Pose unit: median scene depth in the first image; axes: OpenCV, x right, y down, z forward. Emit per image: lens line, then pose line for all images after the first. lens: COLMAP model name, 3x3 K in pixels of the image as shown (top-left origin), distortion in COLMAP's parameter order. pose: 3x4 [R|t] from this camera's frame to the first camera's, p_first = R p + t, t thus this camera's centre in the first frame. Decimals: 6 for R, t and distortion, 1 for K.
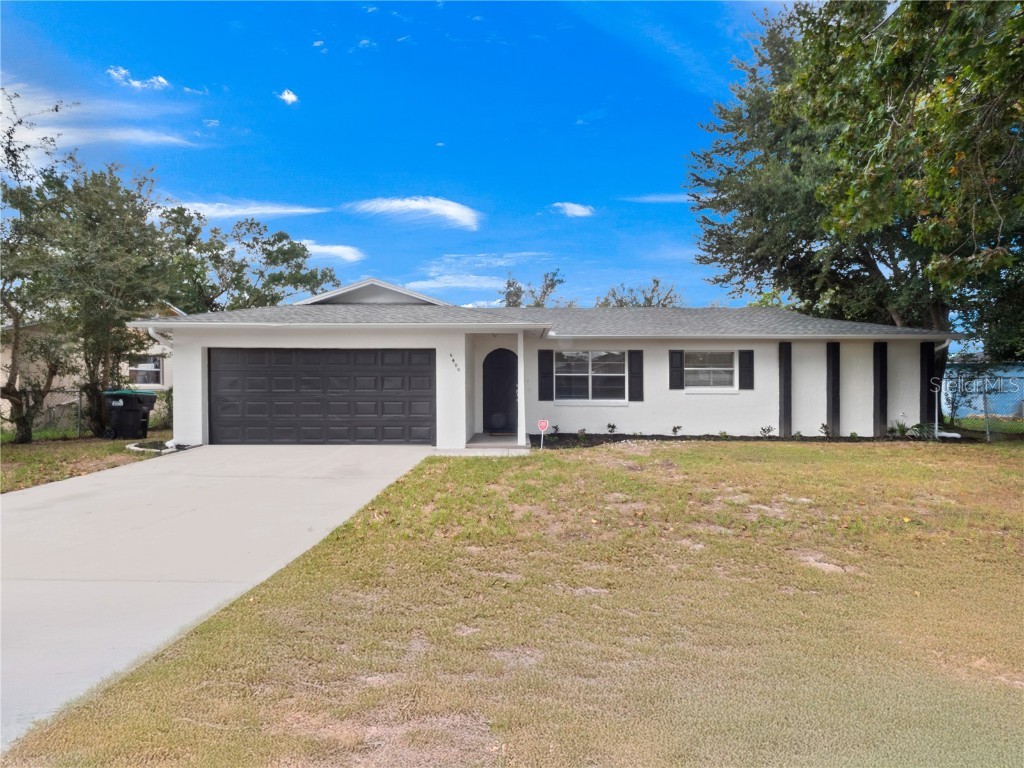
lens RADIAL K [[443.6, 0, 505.0], [0, 443.6, 377.4], [0, 0, 1]] dist [-0.001462, -0.000730]
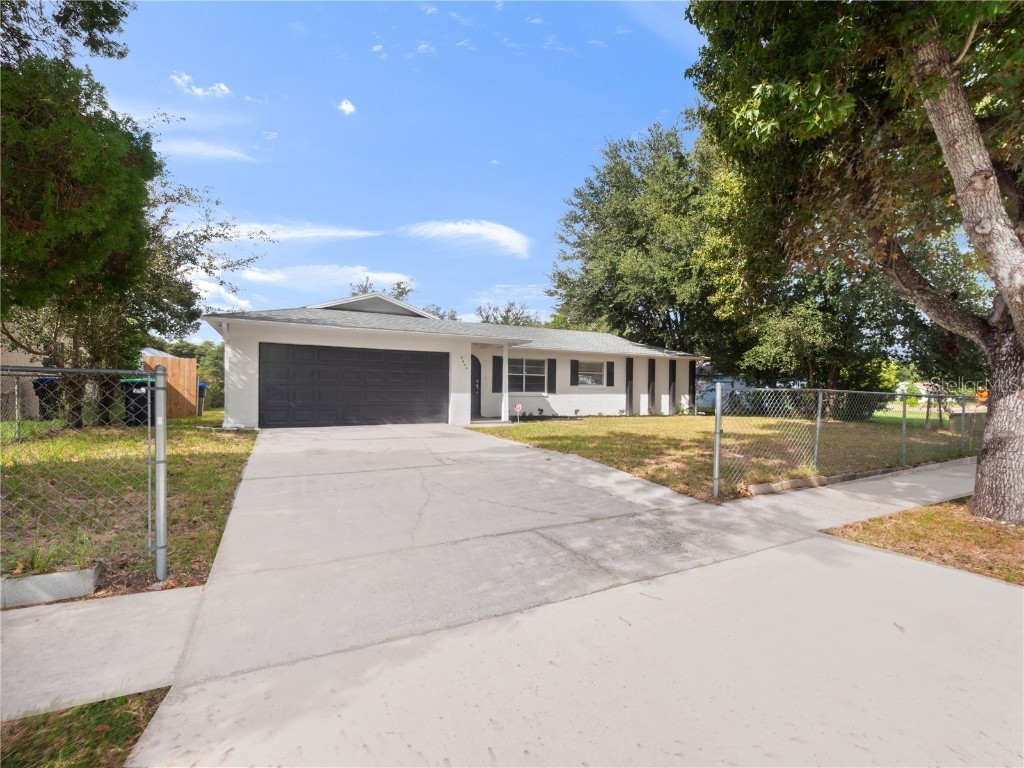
lens RADIAL K [[443.6, 0, 505.0], [0, 443.6, 377.4], [0, 0, 1]] dist [-0.001462, -0.000730]
pose [[0.884939, 0.021973, 0.465188, -0.537375], [-0.019134, 0.999758, -0.010824, 0.019208], [-0.465313, 0.000677, 0.885146, -0.239623]]
